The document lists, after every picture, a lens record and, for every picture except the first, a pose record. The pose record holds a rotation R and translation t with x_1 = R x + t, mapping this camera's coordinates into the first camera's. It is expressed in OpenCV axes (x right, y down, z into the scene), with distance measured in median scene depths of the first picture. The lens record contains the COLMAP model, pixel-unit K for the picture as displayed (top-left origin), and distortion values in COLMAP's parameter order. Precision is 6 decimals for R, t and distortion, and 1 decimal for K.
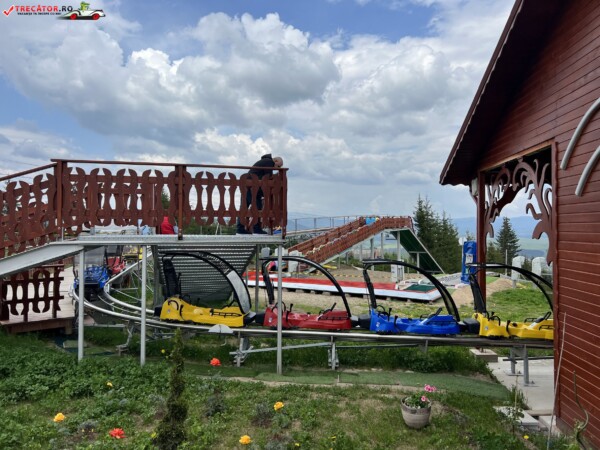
lens RADIAL K [[456.3, 0, 300.0], [0, 456.3, 225.0], [0, 0, 1]] dist [0.062696, -0.080067]
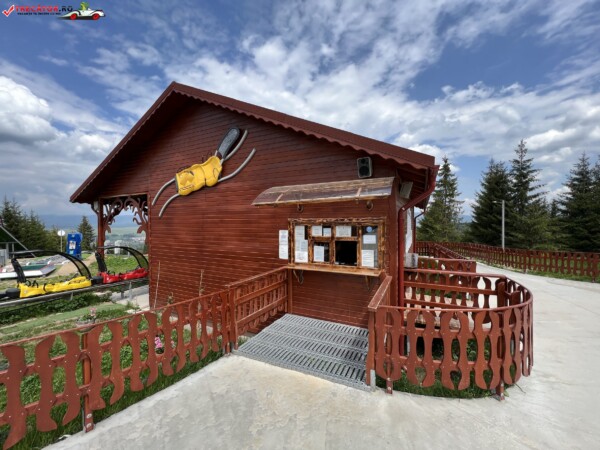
lens RADIAL K [[244.2, 0, 302.2], [0, 244.2, 226.1], [0, 0, 1]] dist [-0.001357, -0.000196]
pose [[0.401403, -0.016525, 0.915753, -0.187805], [-0.004498, 0.999790, 0.020013, -0.023679], [-0.915891, -0.012152, 0.401244, -0.154671]]
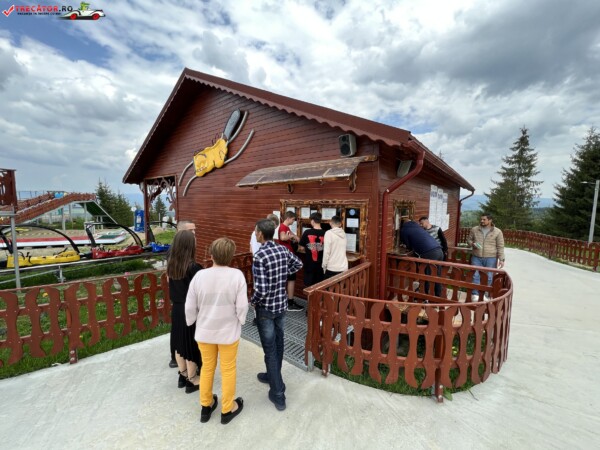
lens RADIAL K [[246.5, 0, 301.8], [0, 246.5, 226.6], [0, 0, 1]] dist [-0.001646, -0.000516]
pose [[0.586986, -0.070674, 0.806507, -0.120592], [-0.020709, 0.994546, 0.102224, -0.027027], [-0.809333, -0.076706, 0.582320, -0.280005]]
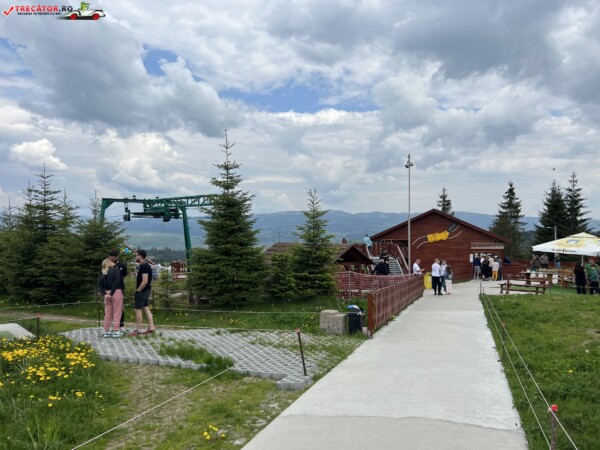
lens RADIAL K [[456.3, 0, 300.0], [0, 456.3, 225.0], [0, 0, 1]] dist [0.062696, -0.080067]
pose [[0.293699, 0.001941, 0.955896, -3.814959], [-0.011294, 0.999935, 0.001439, -0.243677], [-0.955831, -0.011218, 0.293702, 0.377242]]
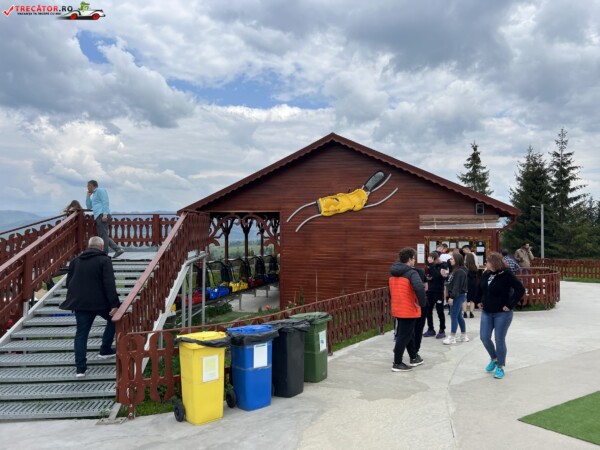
lens RADIAL K [[456.3, 0, 300.0], [0, 456.3, 225.0], [0, 0, 1]] dist [0.062696, -0.080067]
pose [[0.198979, -0.004663, 0.979993, -1.372420], [-0.013044, 0.999887, 0.007406, -0.076448], [-0.979917, -0.014257, 0.198896, 0.217309]]
